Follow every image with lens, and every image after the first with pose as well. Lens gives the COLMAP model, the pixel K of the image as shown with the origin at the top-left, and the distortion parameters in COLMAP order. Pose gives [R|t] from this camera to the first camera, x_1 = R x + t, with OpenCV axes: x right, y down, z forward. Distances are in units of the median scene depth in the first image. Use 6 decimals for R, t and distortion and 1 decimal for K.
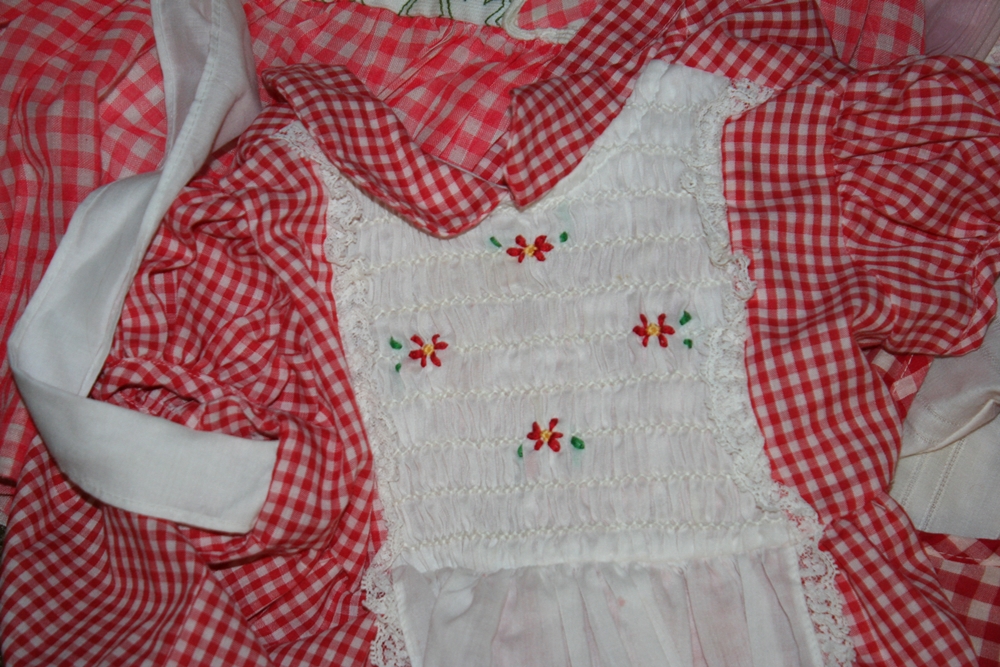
lens RADIAL K [[2401.5, 0, 500.0], [0, 2401.5, 333.5], [0, 0, 1]] dist [0.024700, -0.031613]
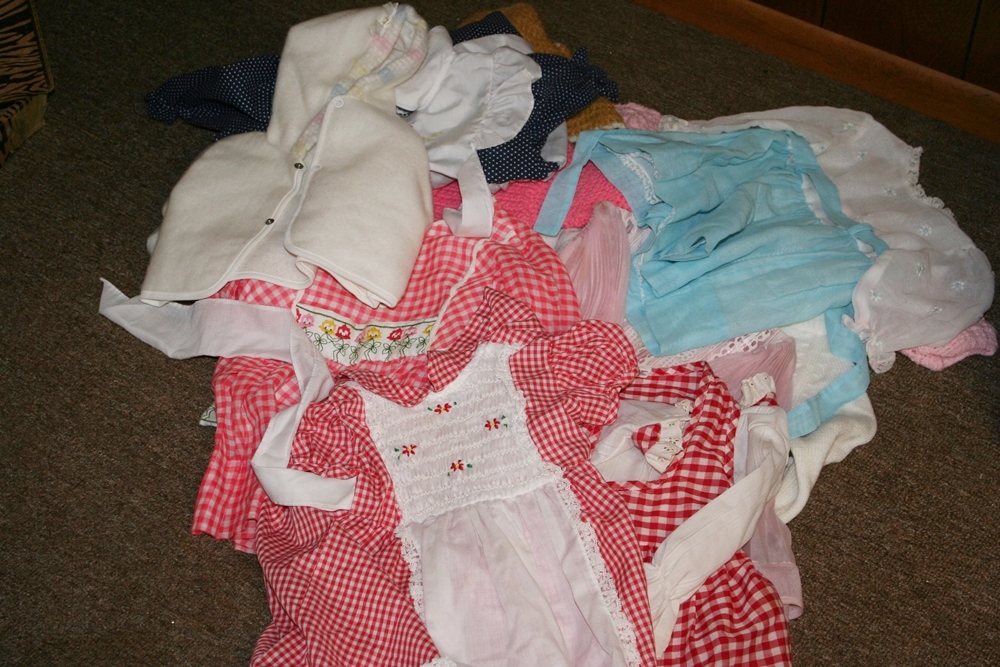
lens RADIAL K [[1555.4, 0, 500.0], [0, 1555.4, 333.5], [0, 0, 1]] dist [-0.010938, -0.003862]
pose [[0.988821, -0.139367, 0.053001, -0.004681], [0.148946, 0.906849, -0.394260, 0.579388], [0.006883, 0.397747, 0.917469, -0.607707]]
